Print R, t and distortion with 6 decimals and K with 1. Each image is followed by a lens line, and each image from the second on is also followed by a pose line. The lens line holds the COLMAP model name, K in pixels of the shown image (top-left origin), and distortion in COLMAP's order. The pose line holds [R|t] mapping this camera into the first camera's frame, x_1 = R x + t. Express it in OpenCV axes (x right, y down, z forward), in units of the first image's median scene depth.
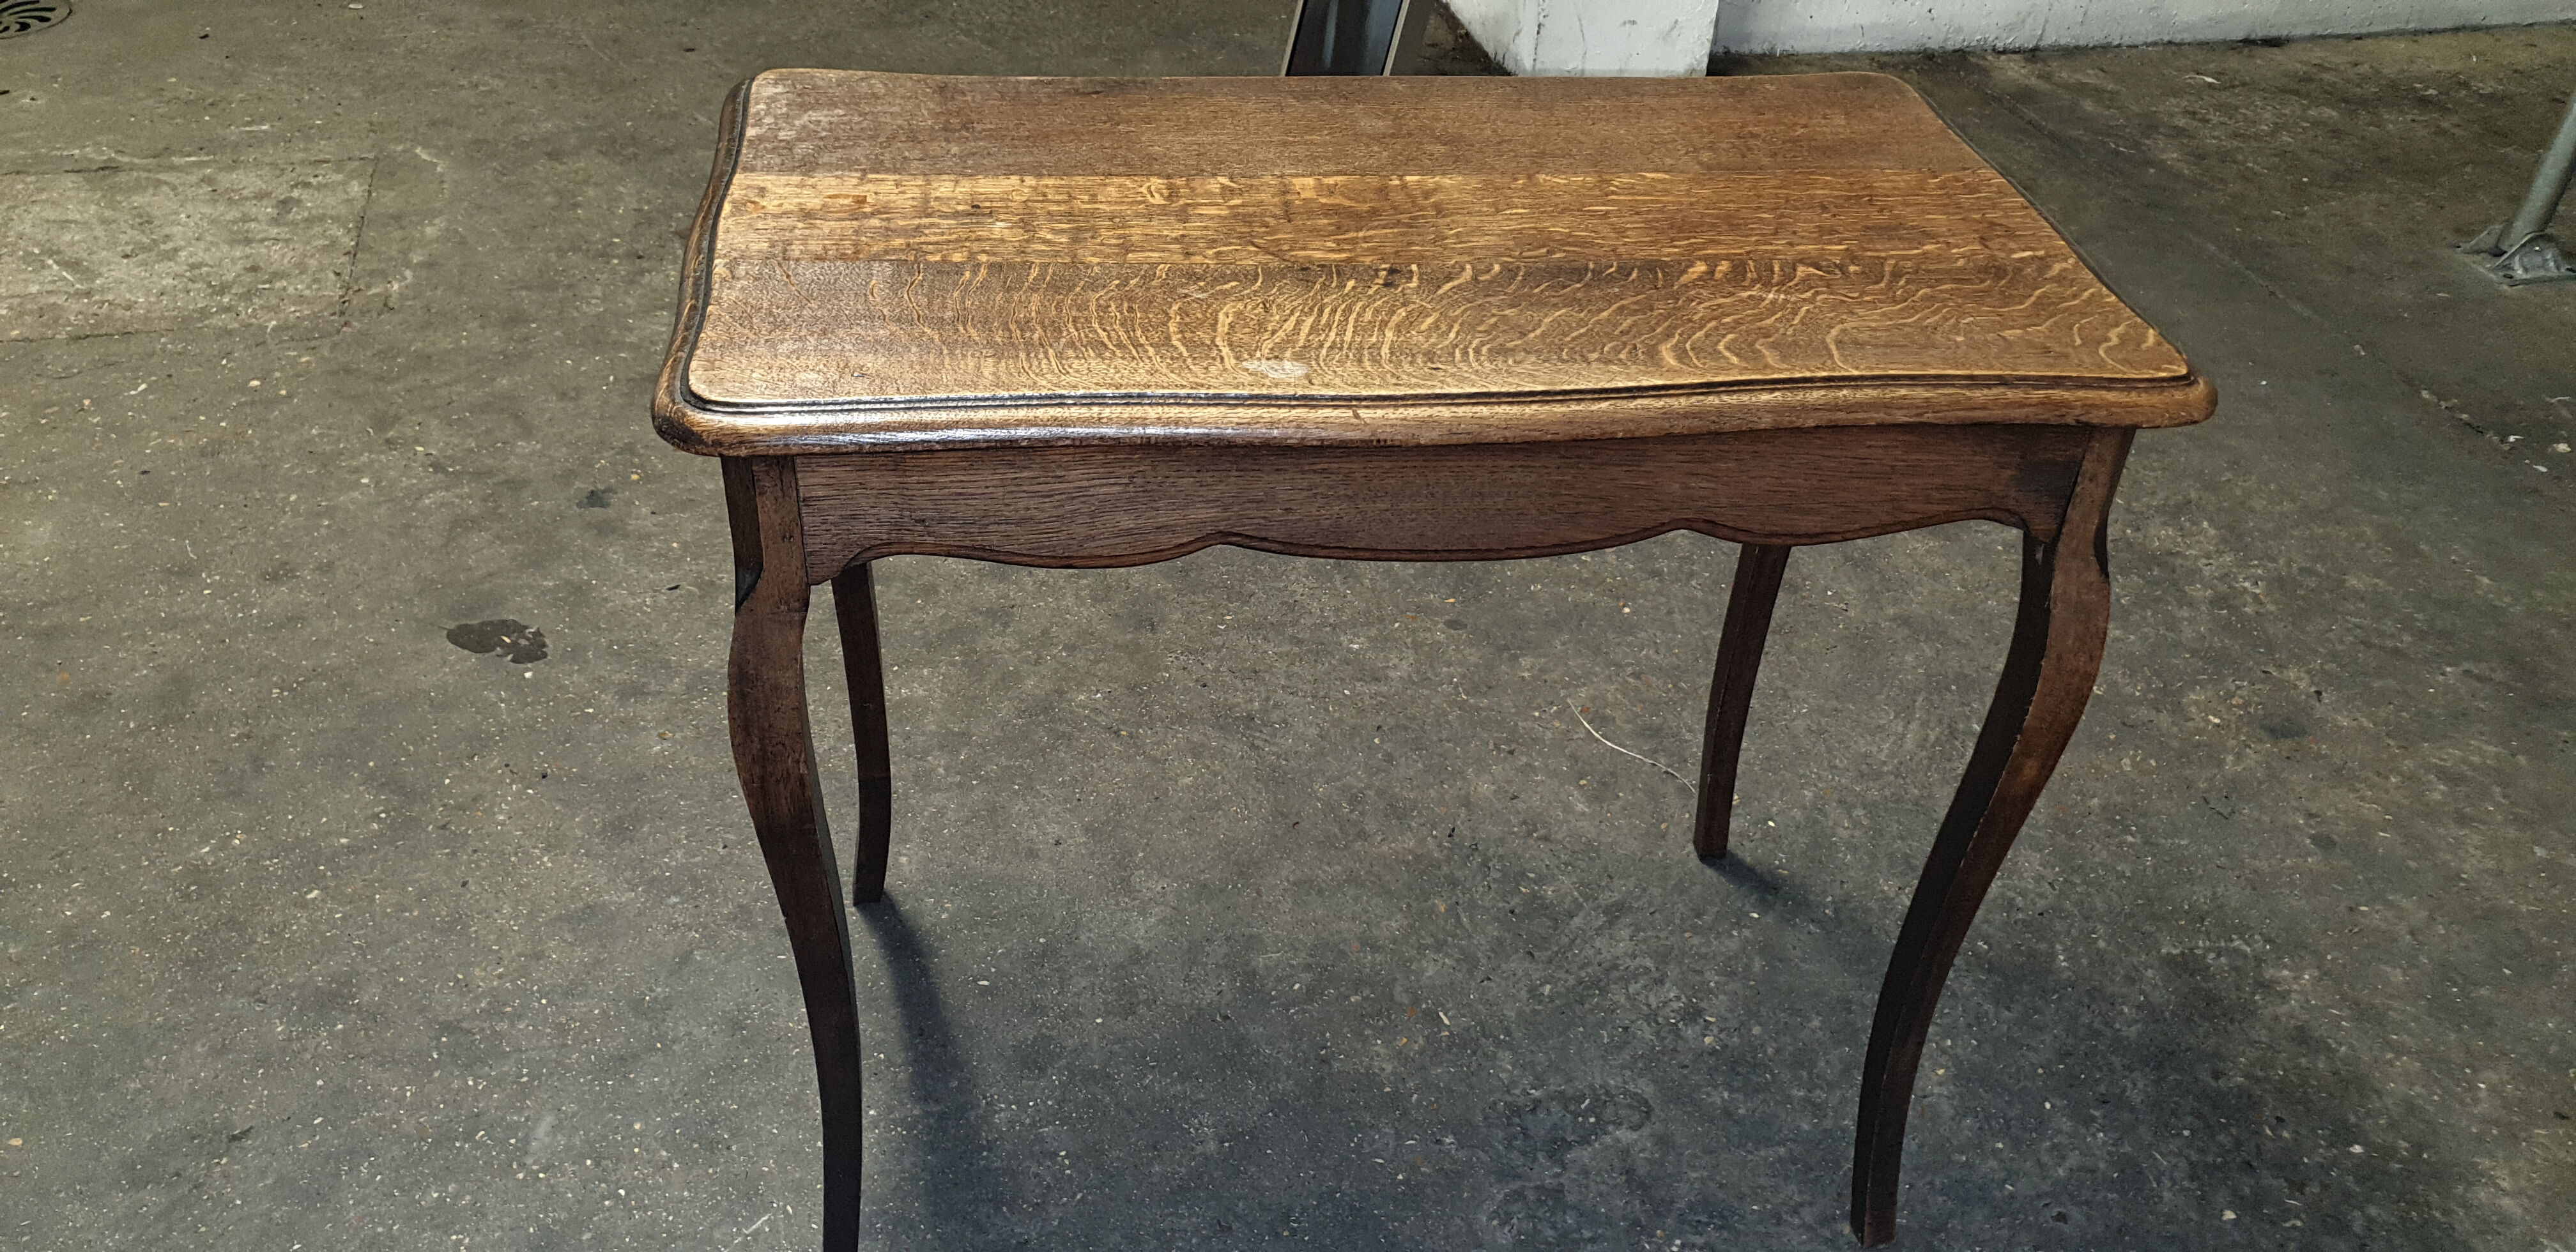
lens RADIAL K [[1974.8, 0, 1285.2], [0, 1974.8, 631.2], [0, 0, 1]] dist [0.164925, -0.380530]
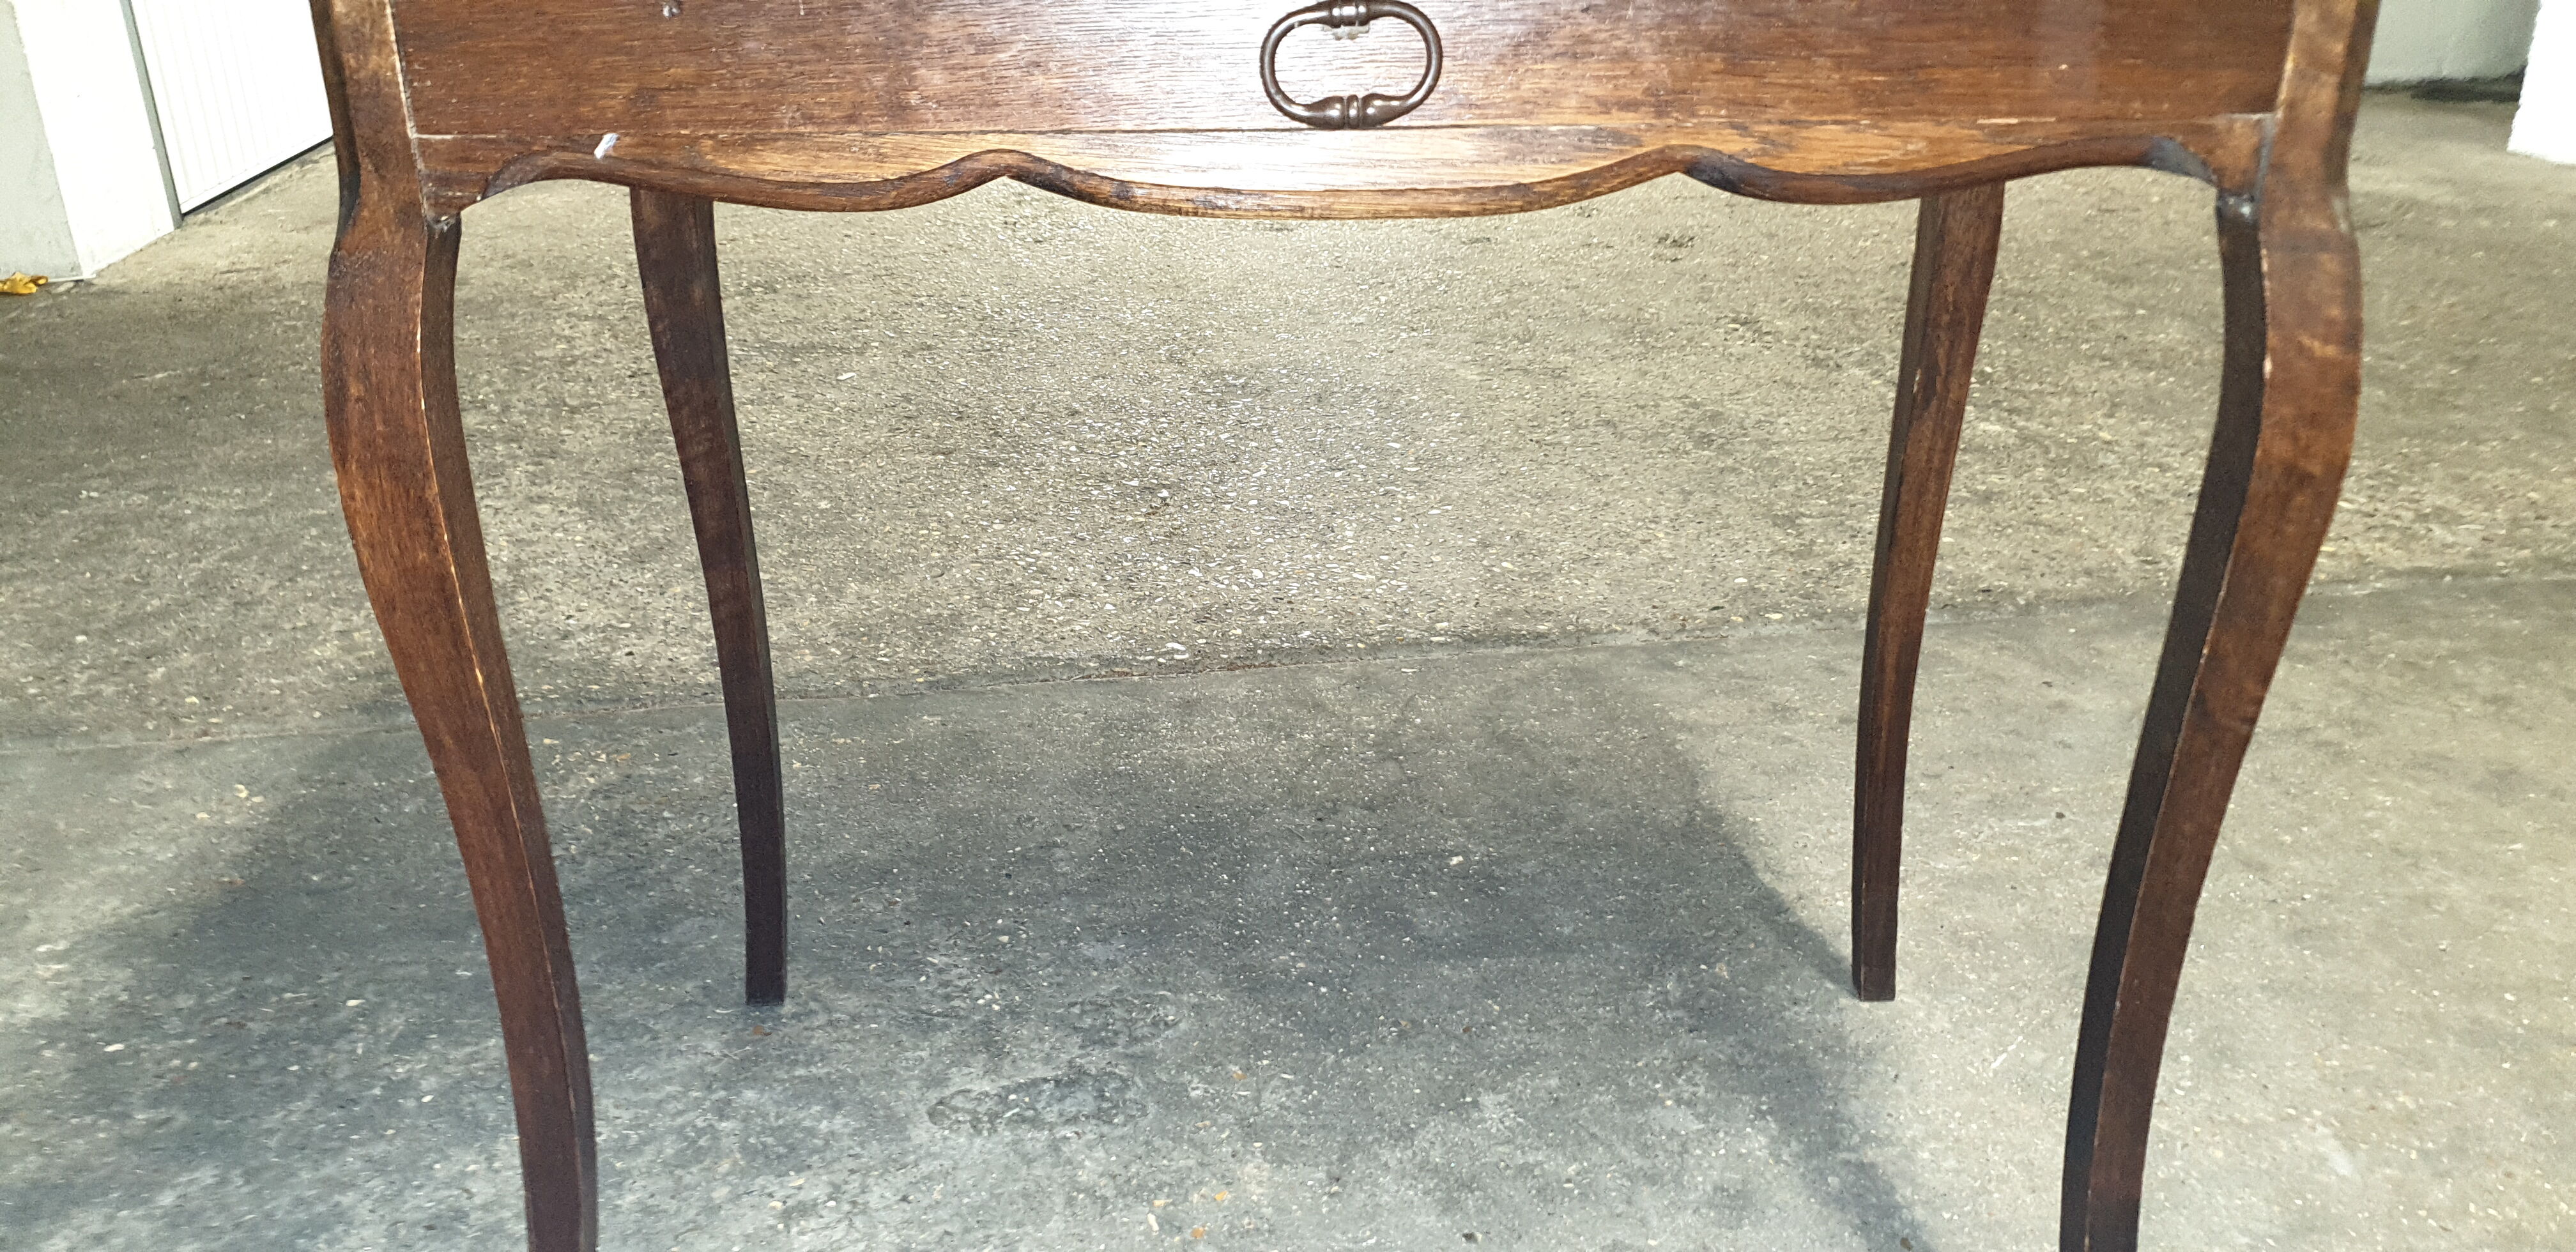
lens RADIAL K [[2009.8, 0, 1271.8], [0, 2009.8, 626.7], [0, 0, 1]] dist [-0.005389, 0.075569]
pose [[-0.991106, -0.085314, 0.102134, -0.021183], [0.043328, 0.518791, 0.853803, -0.710900], [-0.125827, 0.850634, -0.510480, 1.631450]]
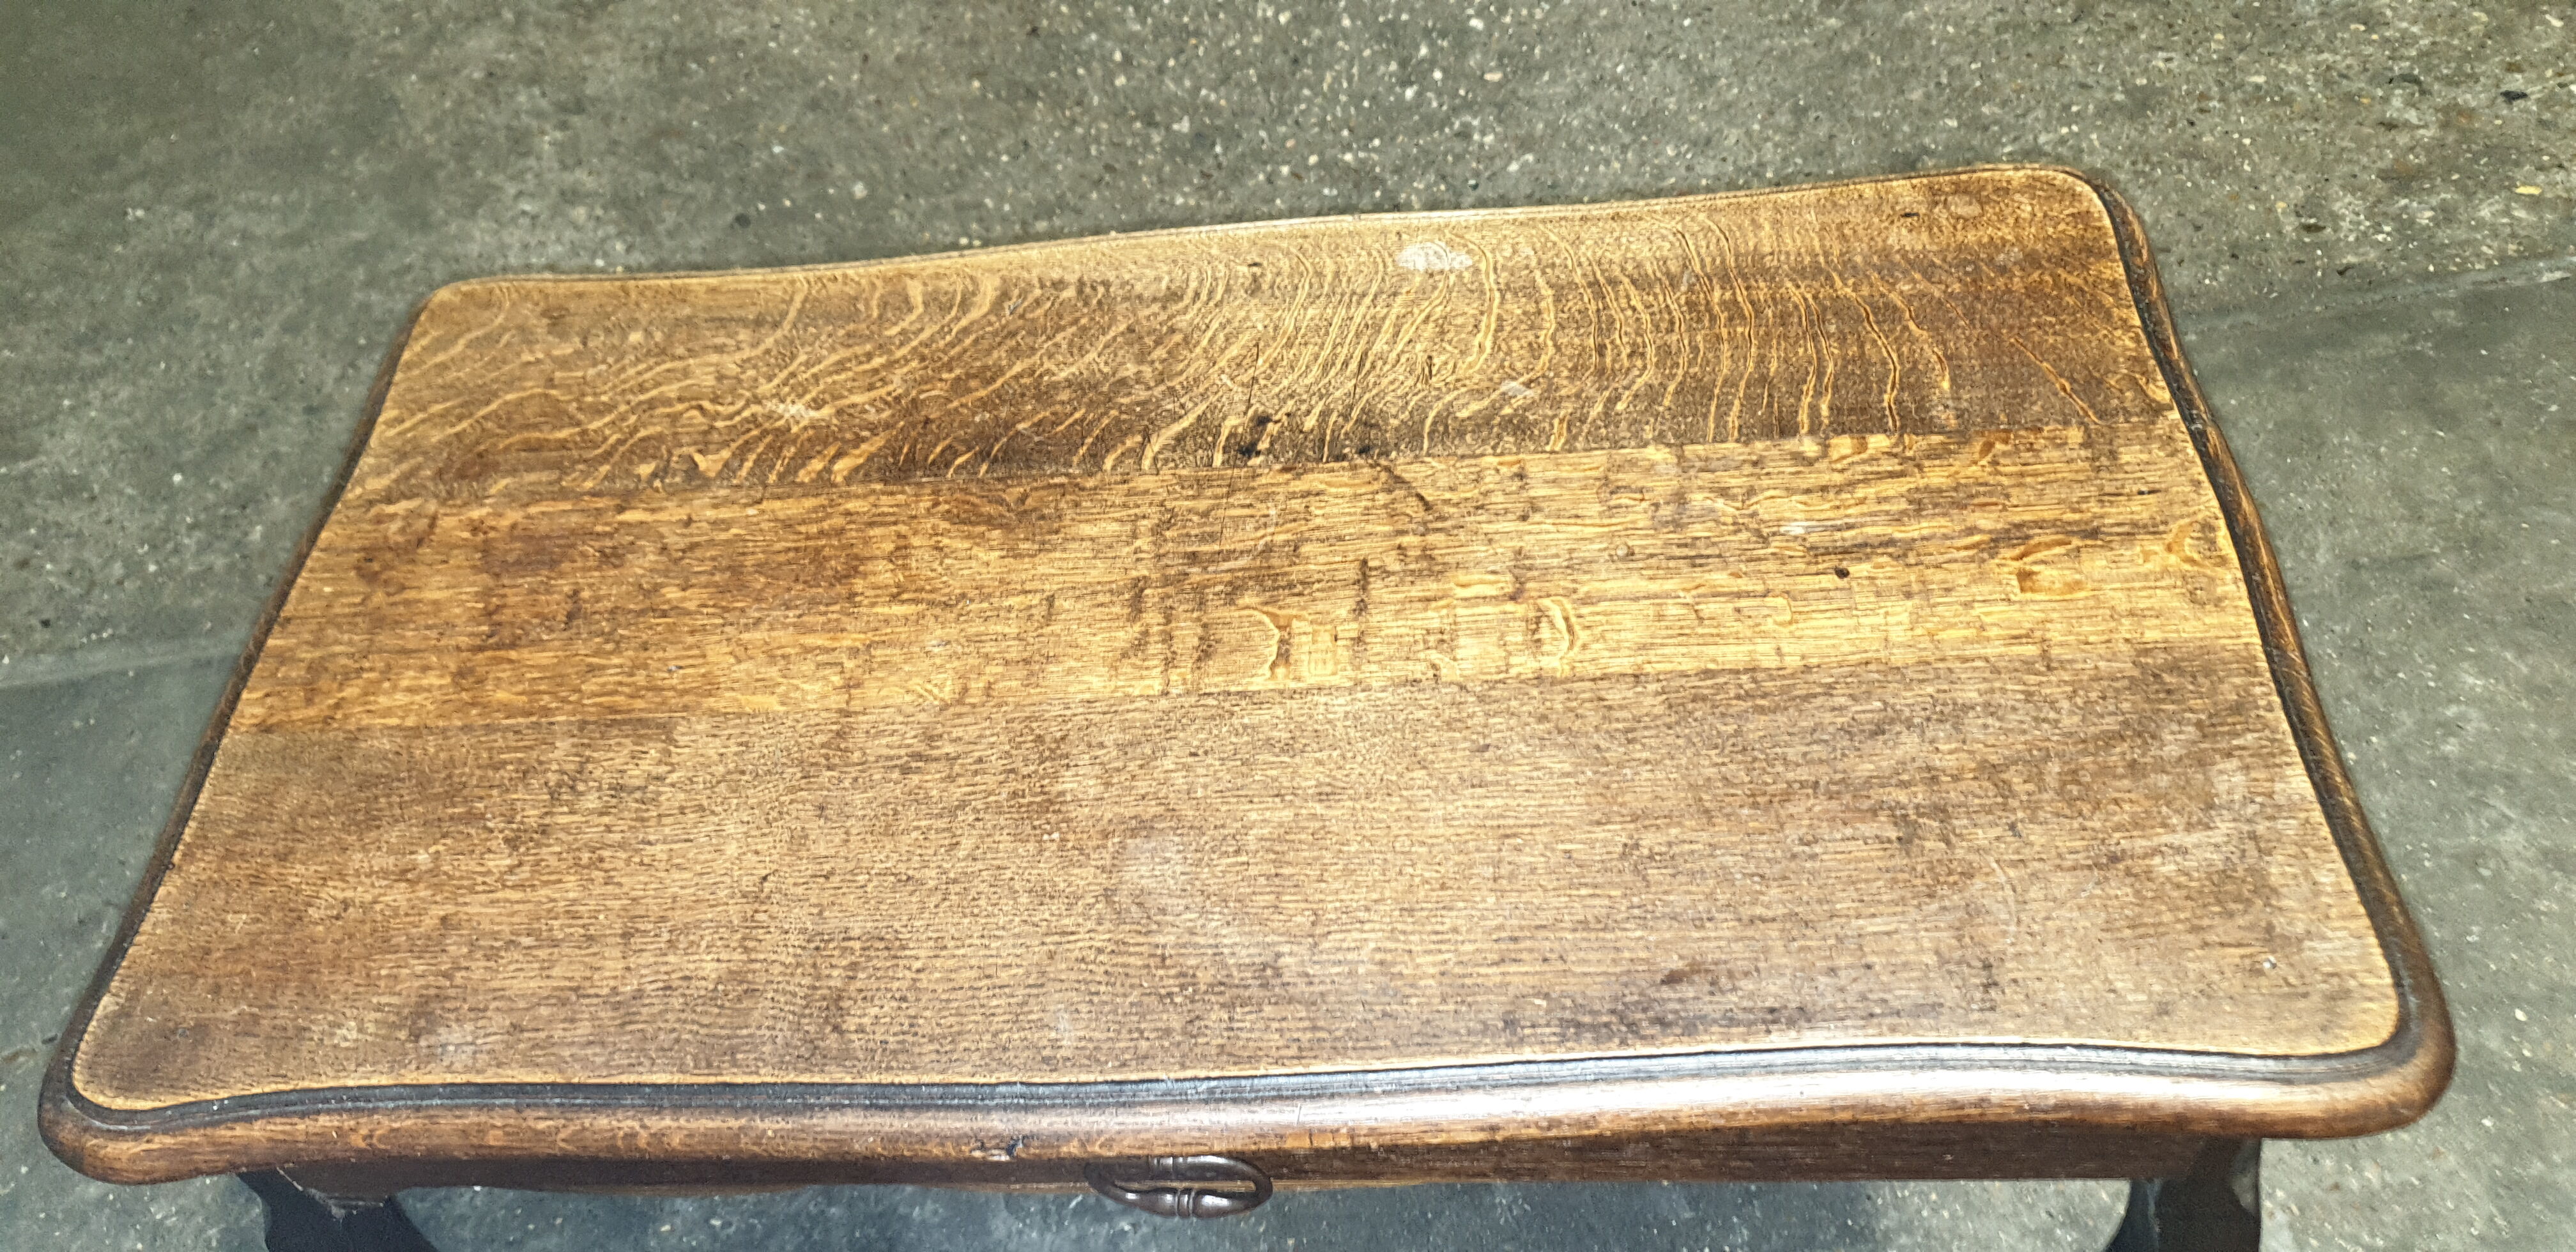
lens RADIAL K [[1996.2, 0, 1256.2], [0, 1996.2, 649.3], [0, 0, 1]] dist [0.041867, -0.007626]
pose [[-0.983431, -0.081879, 0.161738, -0.072578], [0.157017, 0.061182, 0.985699, -0.867623], [-0.090603, 0.994763, -0.047312, 1.046569]]
